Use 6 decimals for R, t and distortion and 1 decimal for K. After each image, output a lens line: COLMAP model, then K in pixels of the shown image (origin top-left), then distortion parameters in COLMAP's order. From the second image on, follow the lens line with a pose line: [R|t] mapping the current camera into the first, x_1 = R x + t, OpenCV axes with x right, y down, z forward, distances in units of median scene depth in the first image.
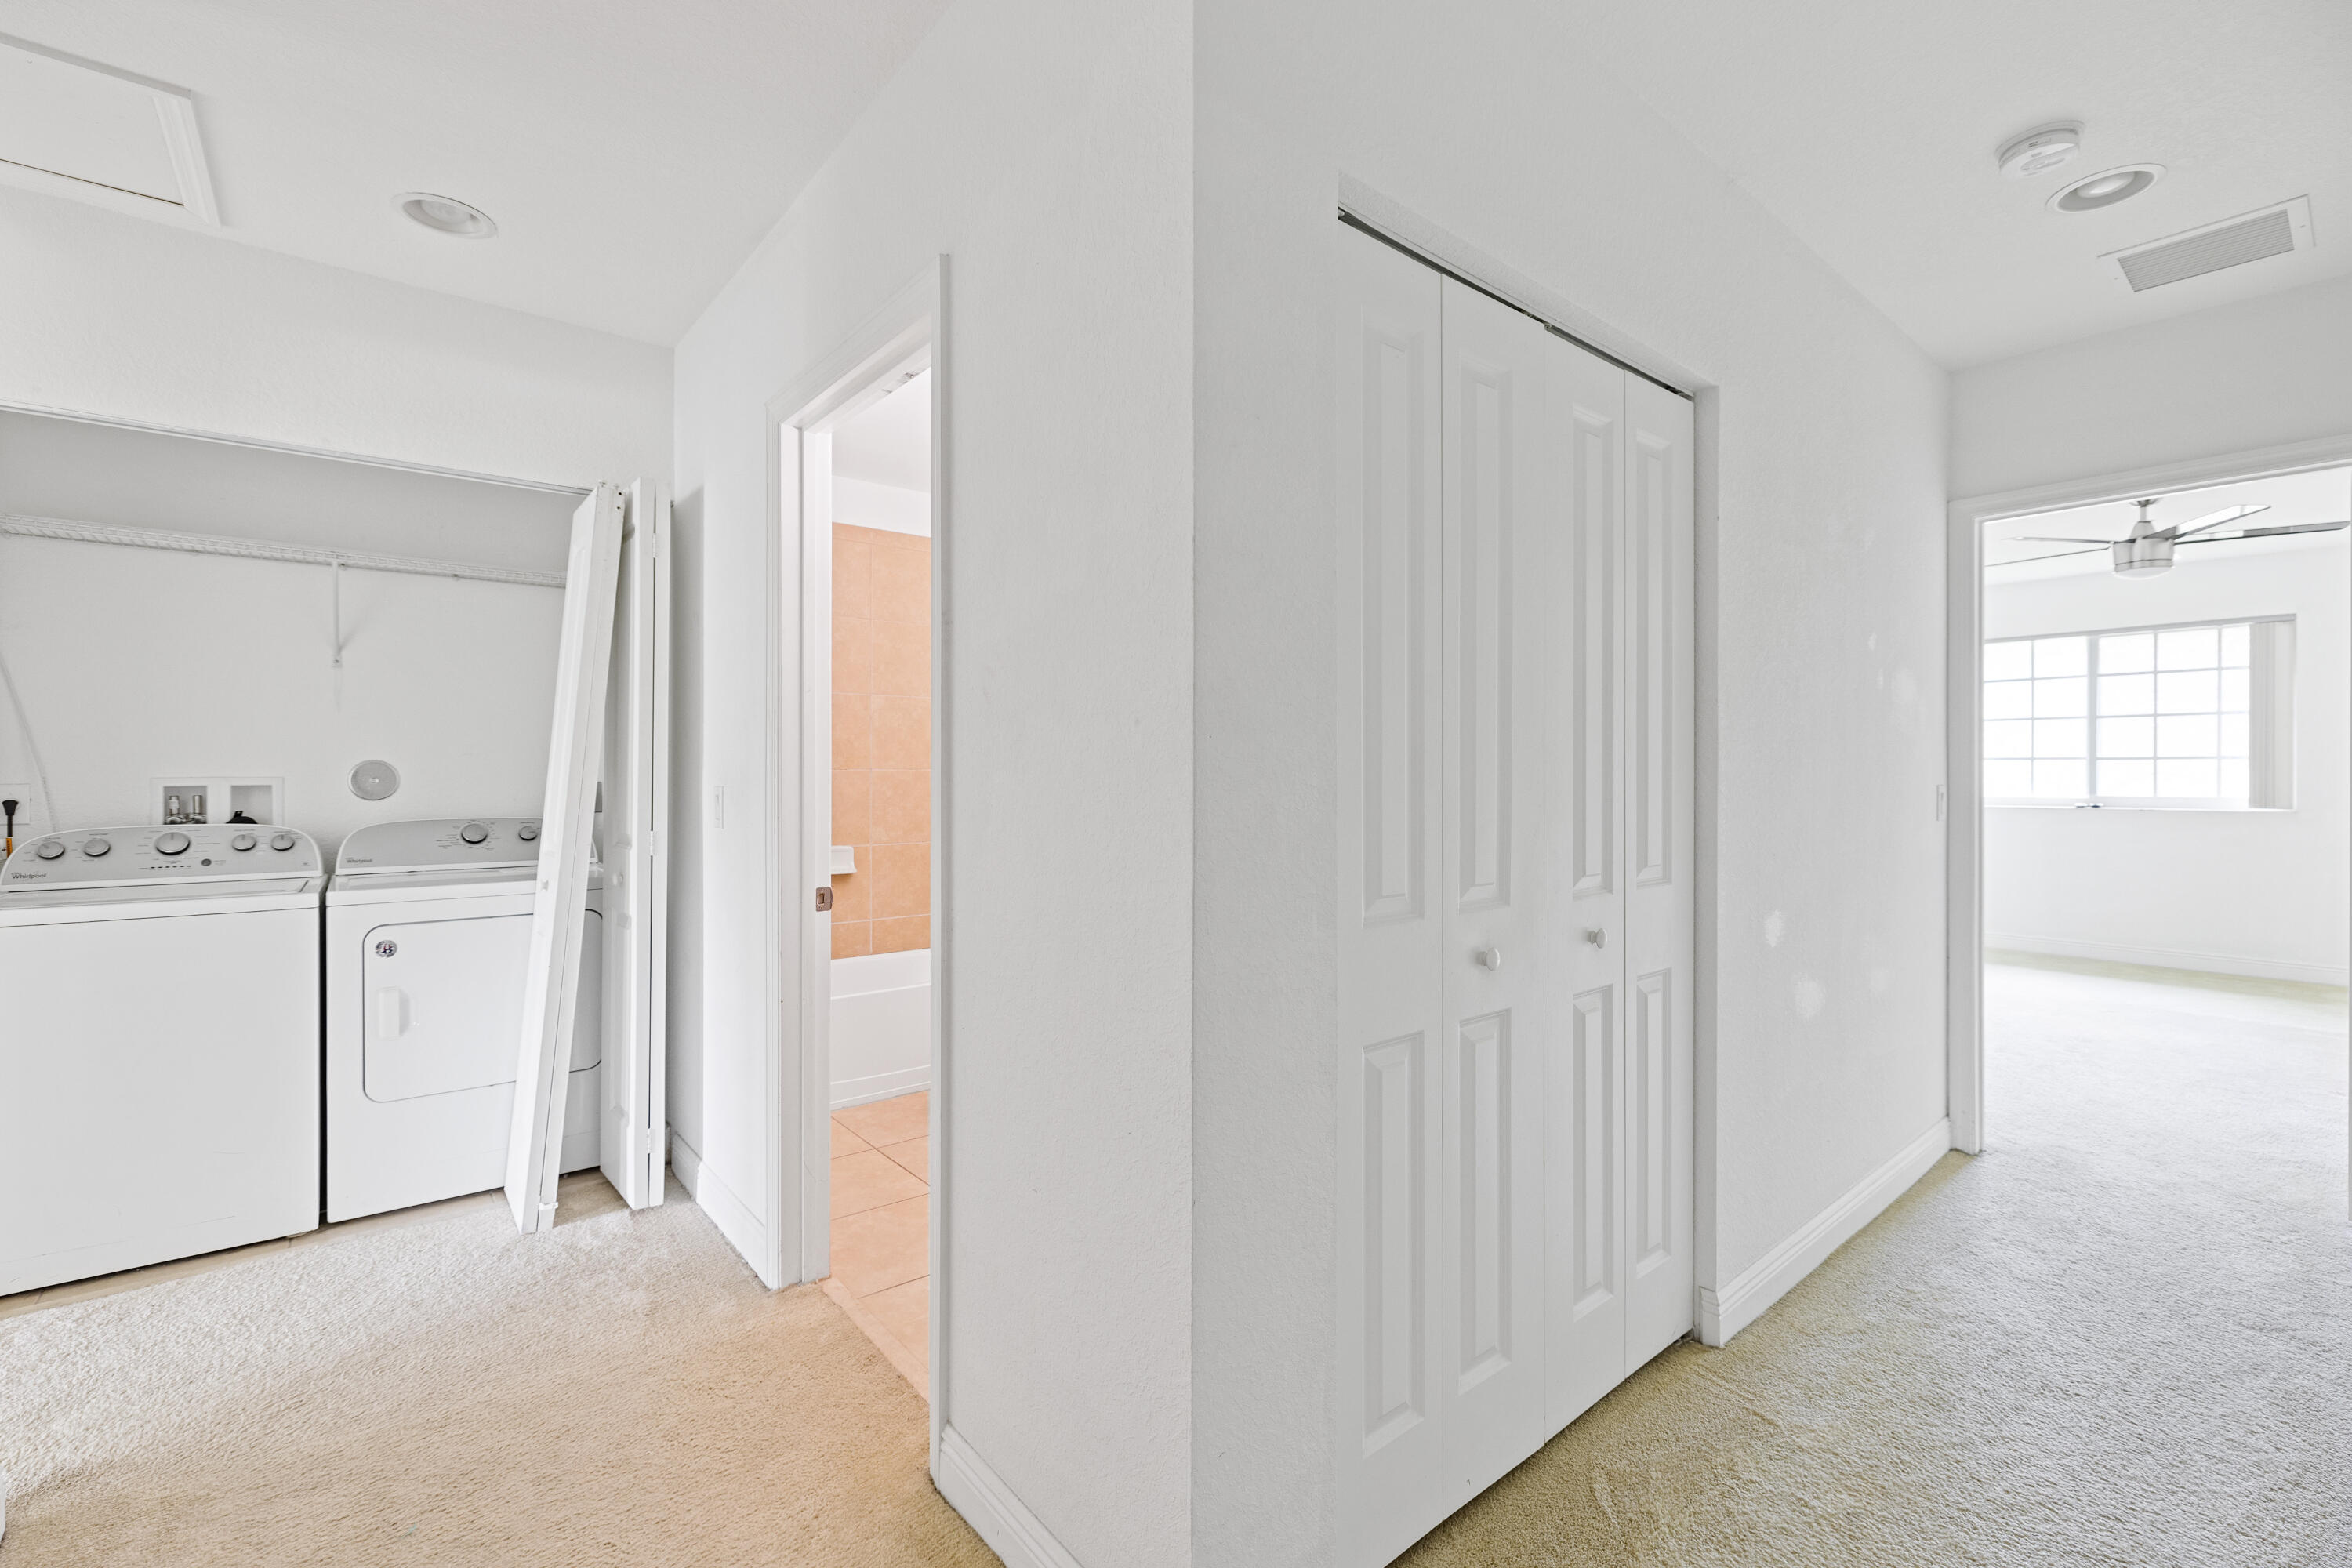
lens RADIAL K [[1004.8, 0, 1176.0], [0, 1004.8, 779.0], [0, 0, 1]] dist [-0.002131, -0.000235]
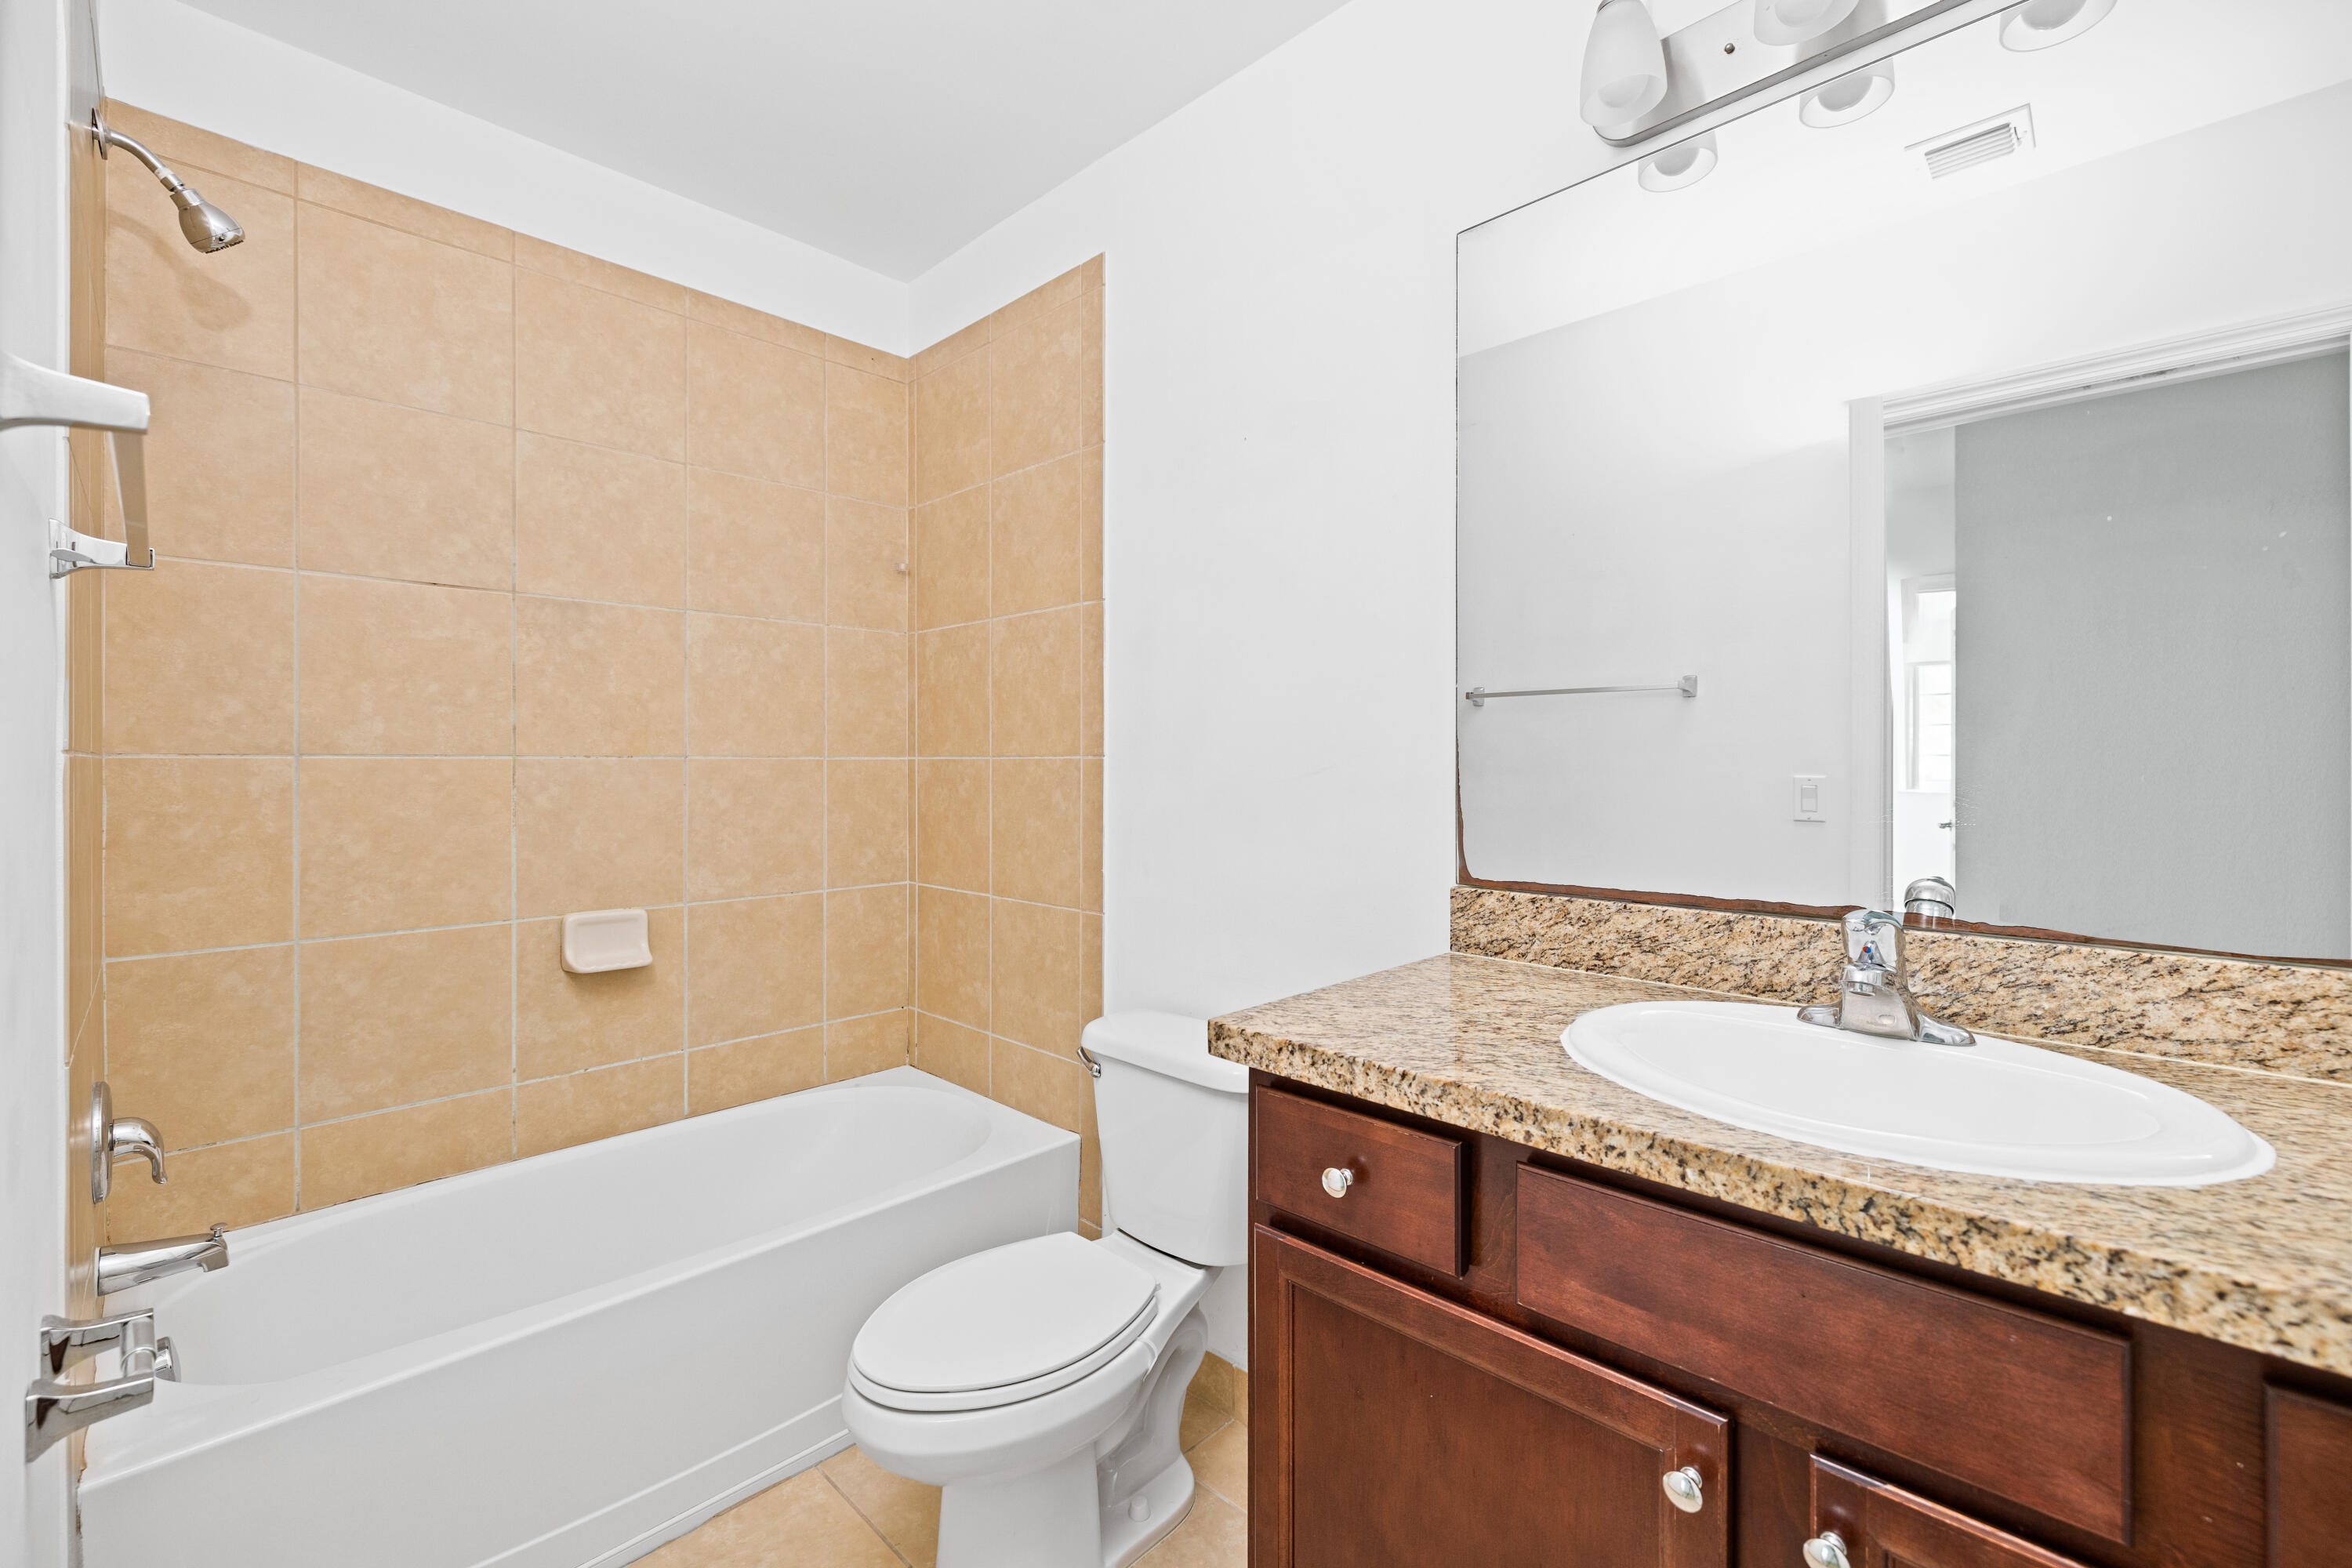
lens RADIAL K [[1004.8, 0, 1173.3], [0, 1004.8, 772.3], [0, 0, 1]] dist [-0.002131, -0.000235]
pose [[0.994363, -0.001231, 0.106021, -0.110585], [0.001440, 0.999997, -0.001892, -0.000322], [-0.106018, 0.002034, 0.994362, 0.464348]]
